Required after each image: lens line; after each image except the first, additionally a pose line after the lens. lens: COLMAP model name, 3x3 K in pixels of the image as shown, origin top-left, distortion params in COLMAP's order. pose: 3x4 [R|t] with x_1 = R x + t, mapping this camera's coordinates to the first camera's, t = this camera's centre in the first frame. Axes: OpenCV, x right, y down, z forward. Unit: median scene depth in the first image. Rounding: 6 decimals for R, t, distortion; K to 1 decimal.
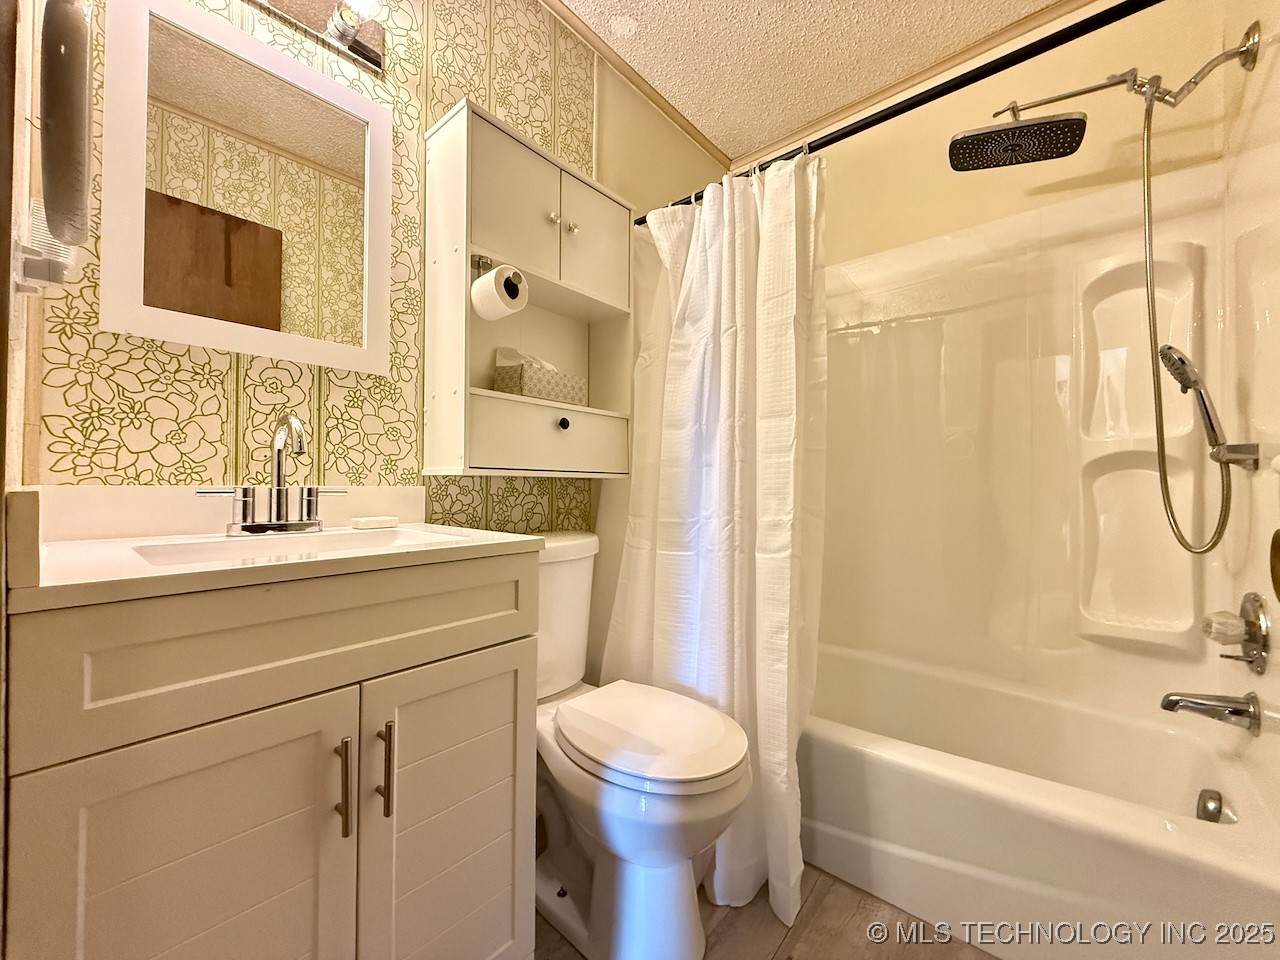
lens RADIAL K [[507.7, 0, 635.6], [0, 507.7, 482.2], [0, 0, 1]] dist [-0.002040, 0.000157]
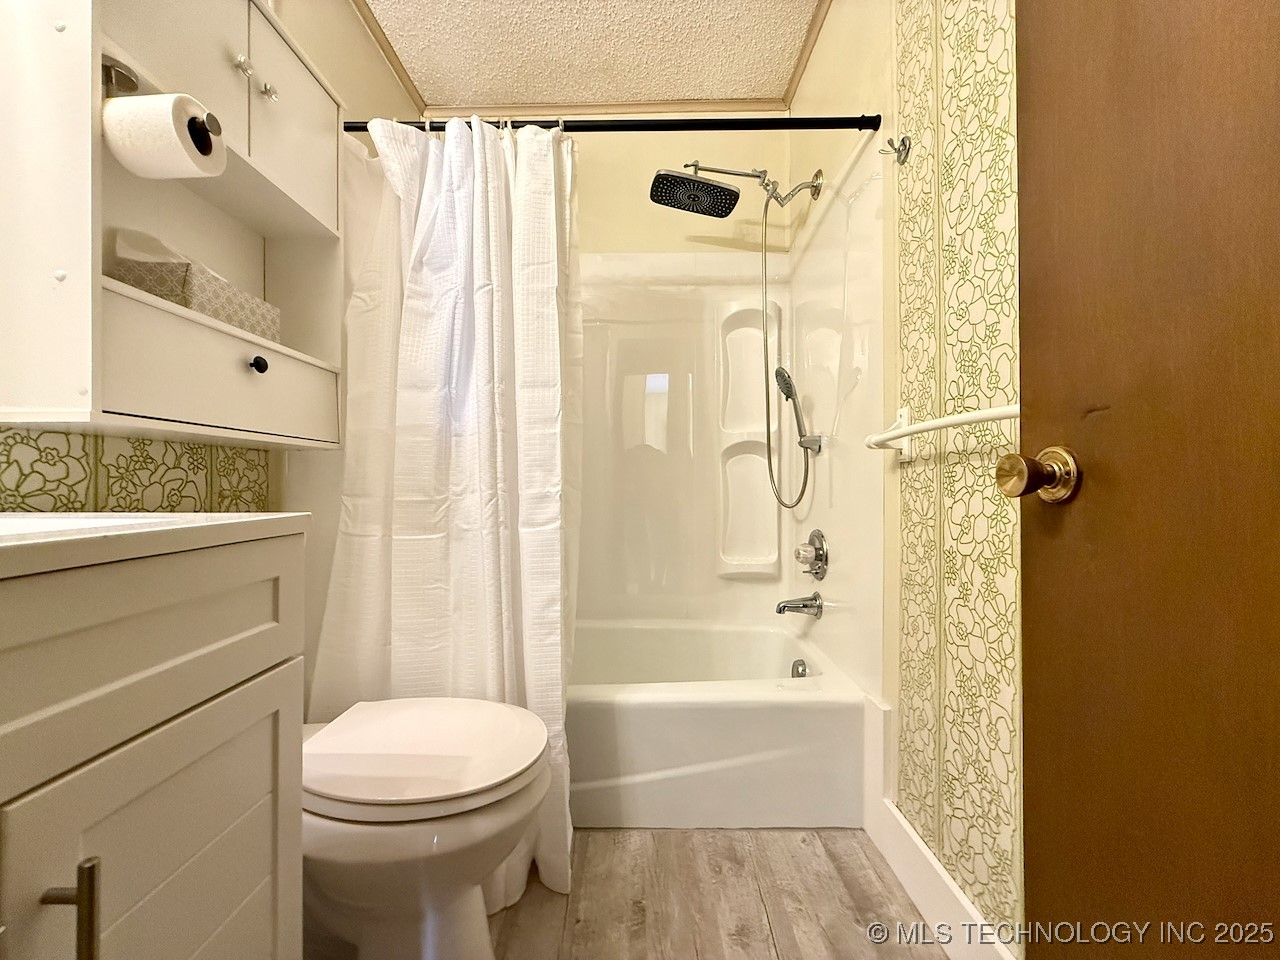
lens RADIAL K [[507.7, 0, 635.2], [0, 507.7, 481.2], [0, 0, 1]] dist [-0.002040, 0.000157]
pose [[0.761666, -0.007195, 0.647929, -0.207457], [0.001374, 0.999954, 0.009490, 0.041407], [-0.647968, -0.006338, 0.761641, 0.128732]]
